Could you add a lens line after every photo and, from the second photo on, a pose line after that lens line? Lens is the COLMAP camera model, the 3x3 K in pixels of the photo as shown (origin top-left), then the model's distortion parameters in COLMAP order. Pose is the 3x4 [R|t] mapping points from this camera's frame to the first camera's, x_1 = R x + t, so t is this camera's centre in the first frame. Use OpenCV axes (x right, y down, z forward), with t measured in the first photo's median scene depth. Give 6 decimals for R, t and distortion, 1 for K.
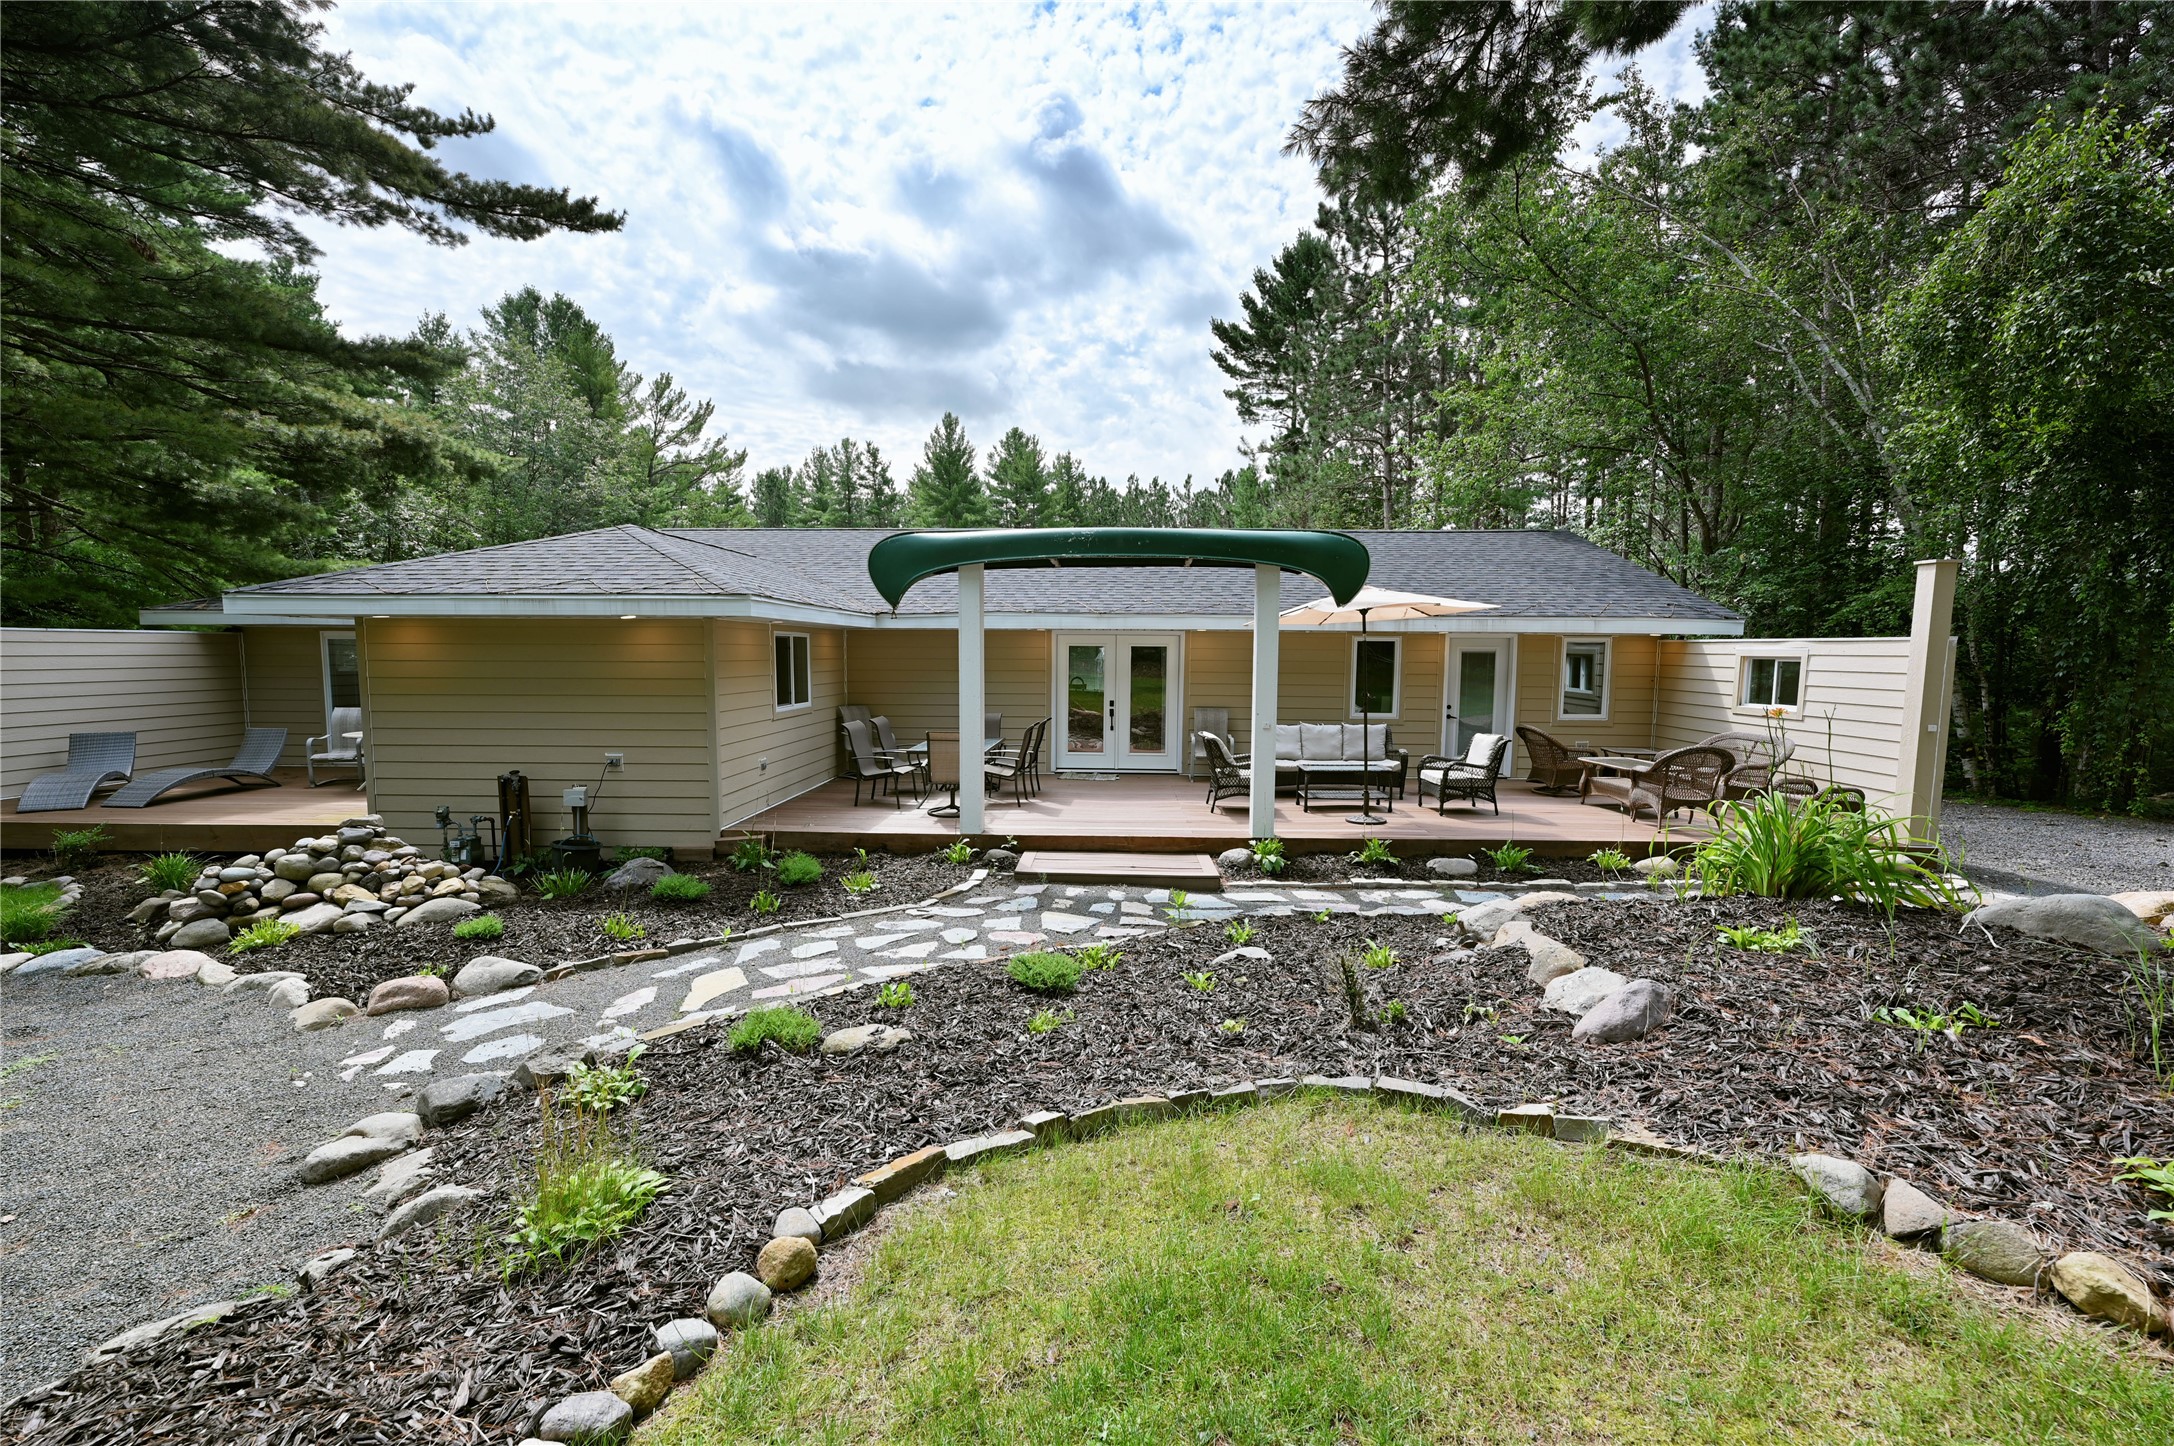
lens RADIAL K [[864.4, 0, 1081.0], [0, 864.4, 724.1], [0, 0, 1]] dist [-0.001515, 0.000081]
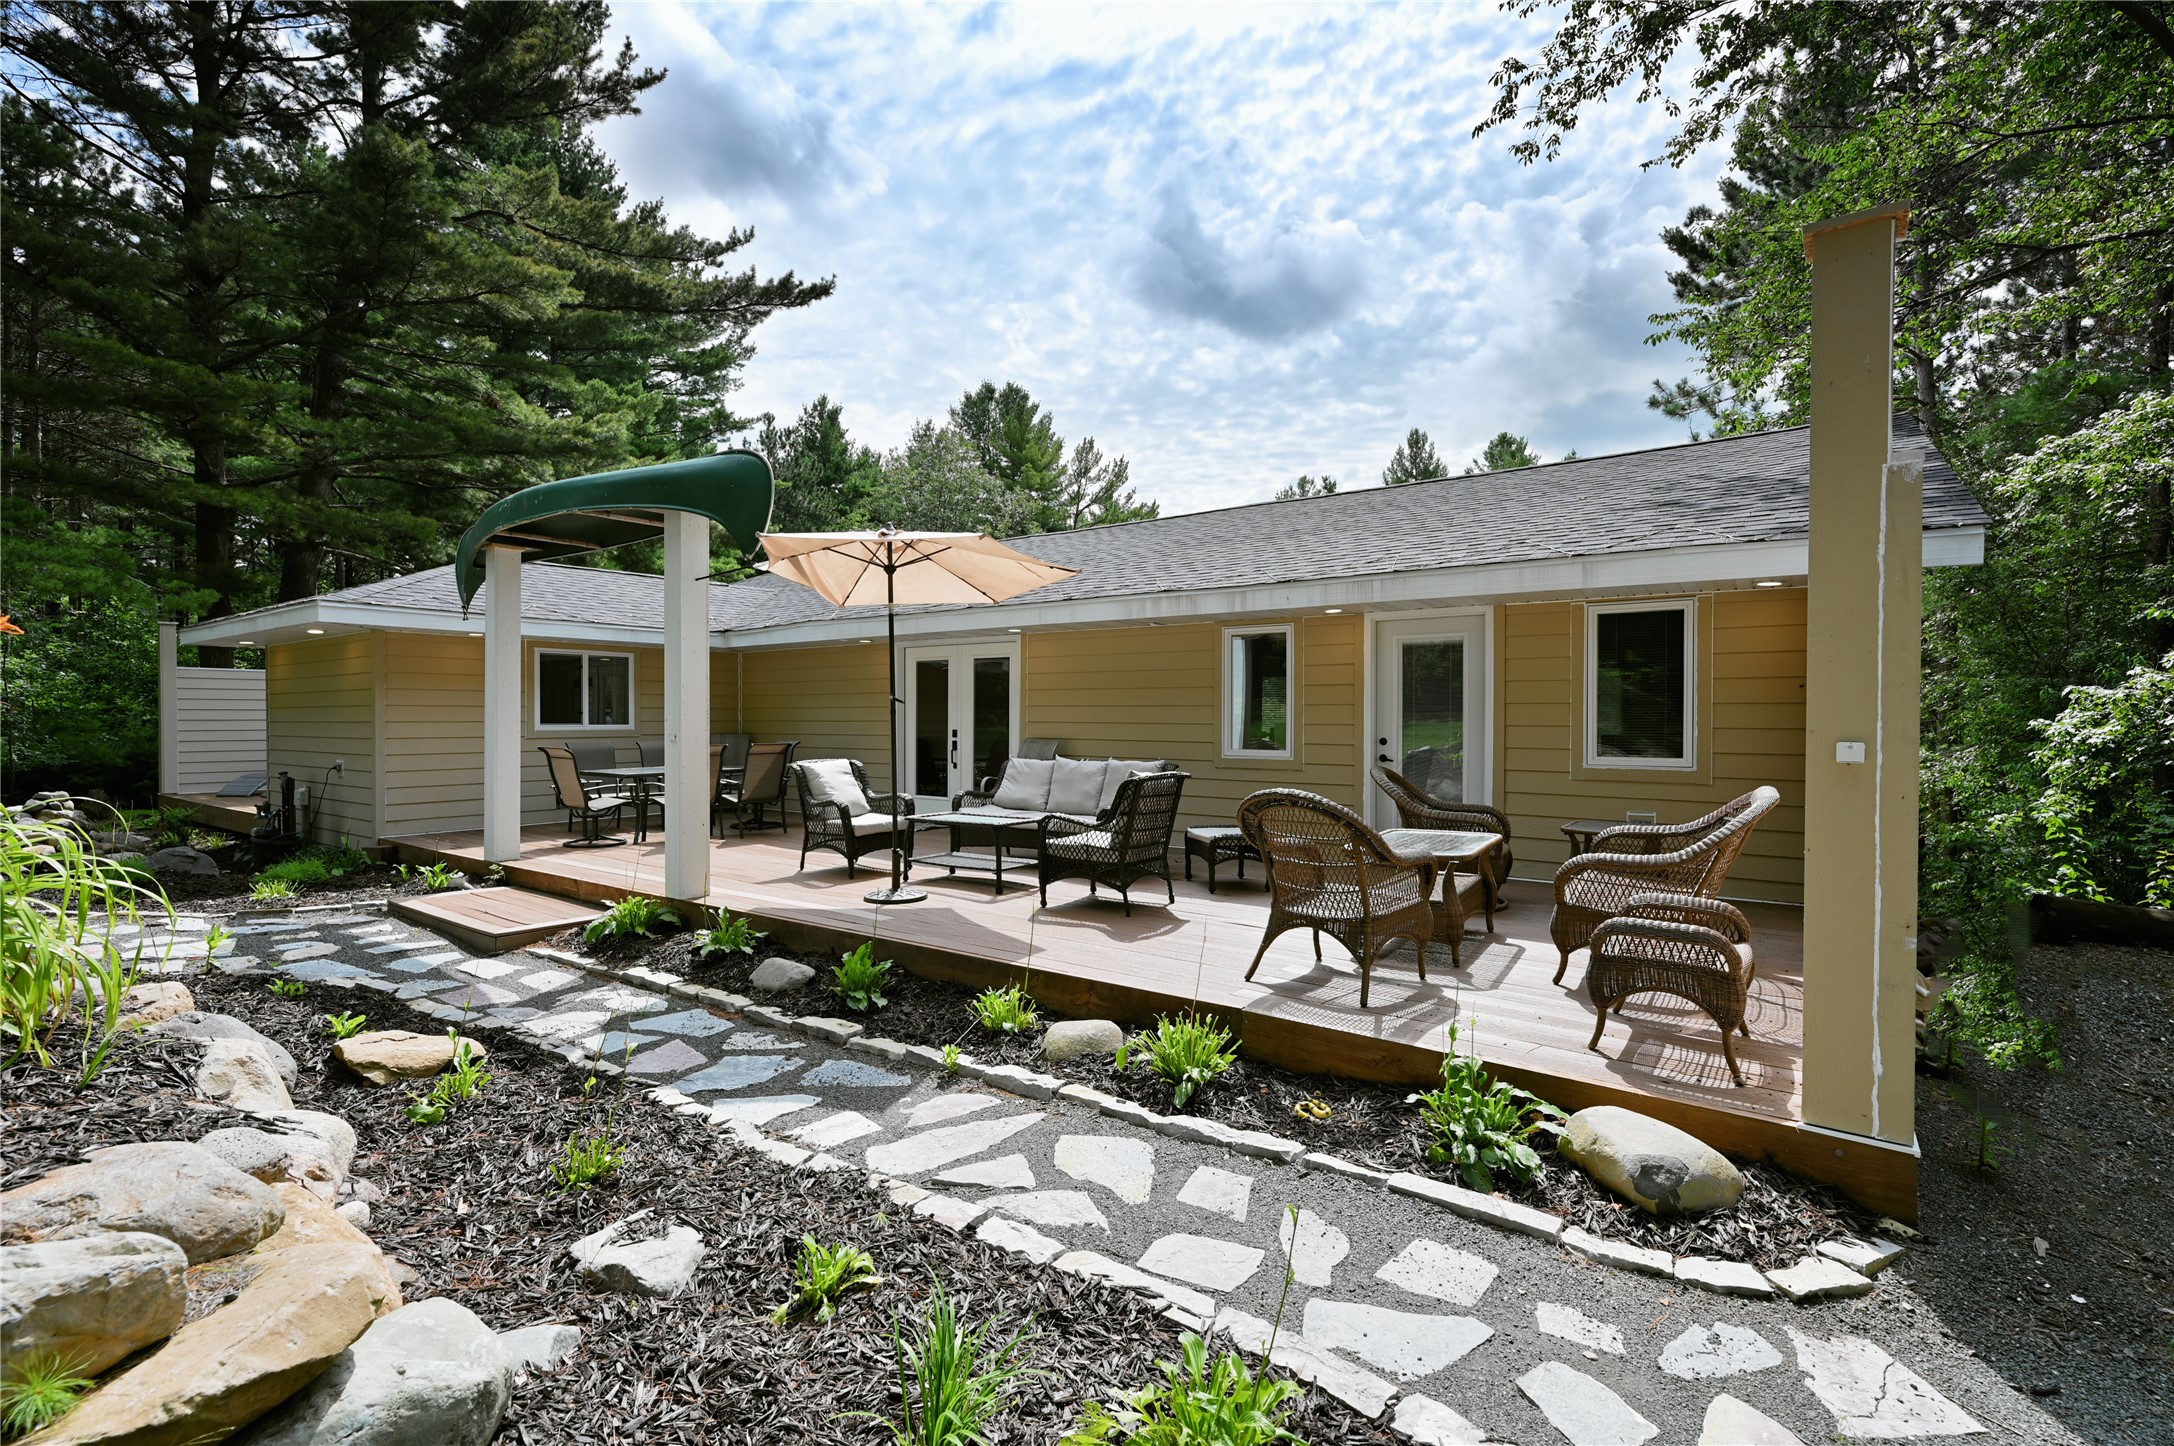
lens RADIAL K [[960.0, 0, 1090.7], [0, 960.0, 723.2], [0, 0, 1]] dist [0.001670, -0.001098]
pose [[0.825124, -0.000716, -0.564952, 0.620640], [-0.044080, 0.996869, -0.065643, 0.018128], [0.563230, 0.079066, 0.822509, 0.359845]]
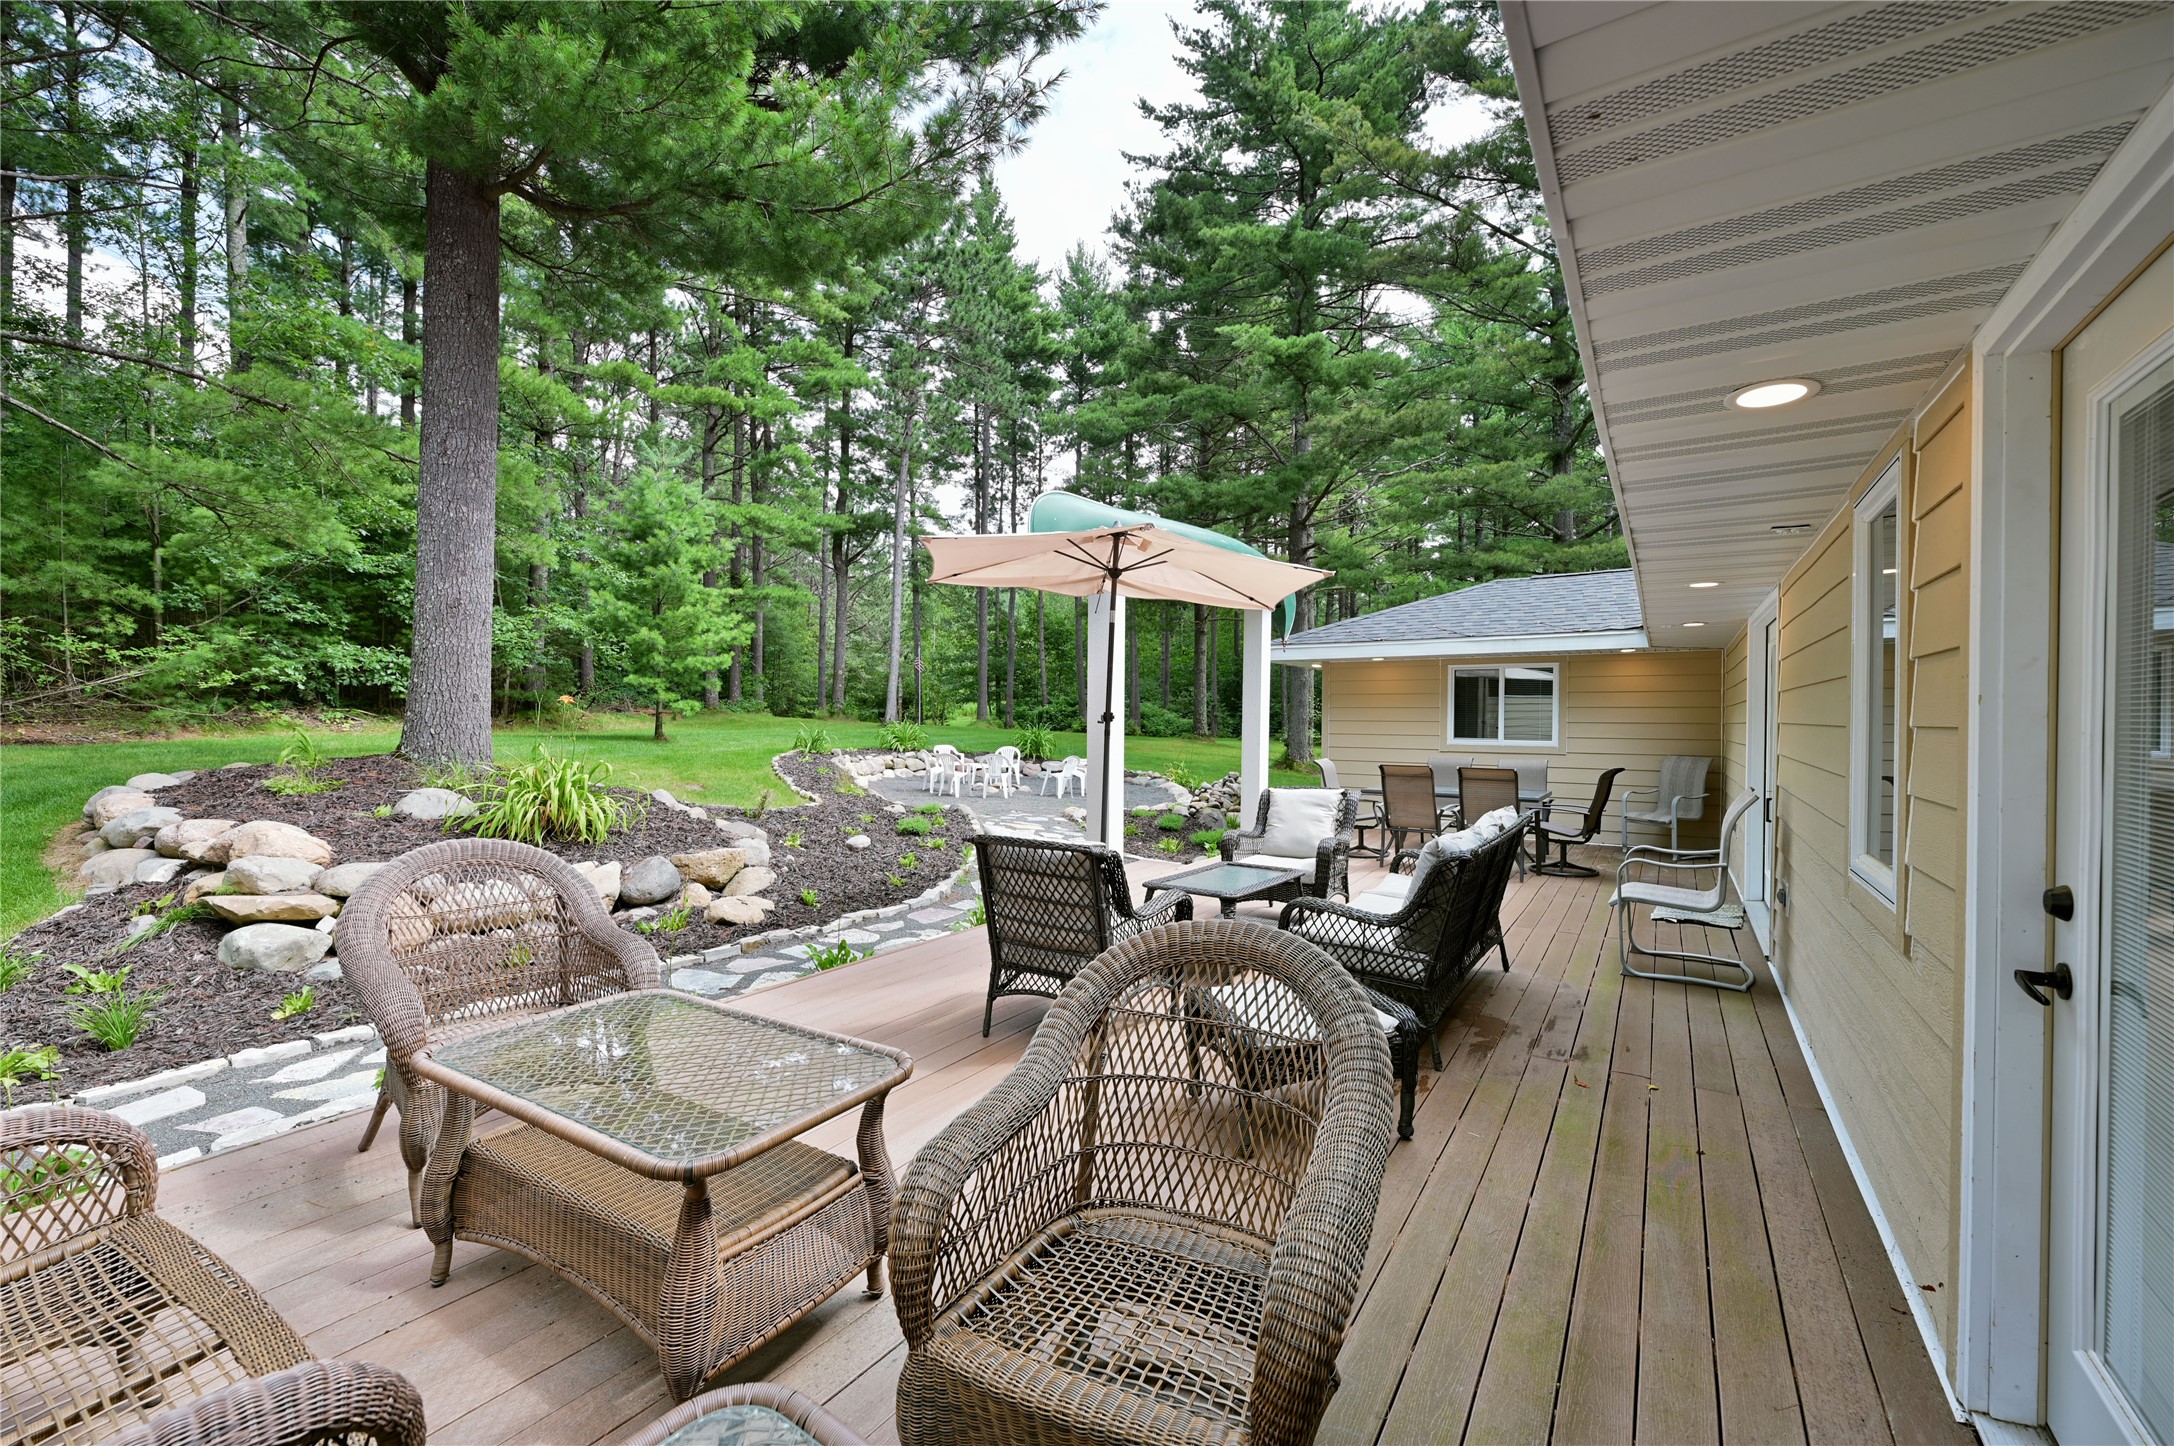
lens RADIAL K [[864.4, 0, 1093.8], [0, 864.4, 721.3], [0, 0, 1]] dist [-0.001515, 0.000081]
pose [[-0.513754, -0.005637, -0.857919, 0.604446], [-0.082765, 0.995640, 0.043021, -0.042227], [0.853936, 0.093108, -0.511980, 0.948735]]
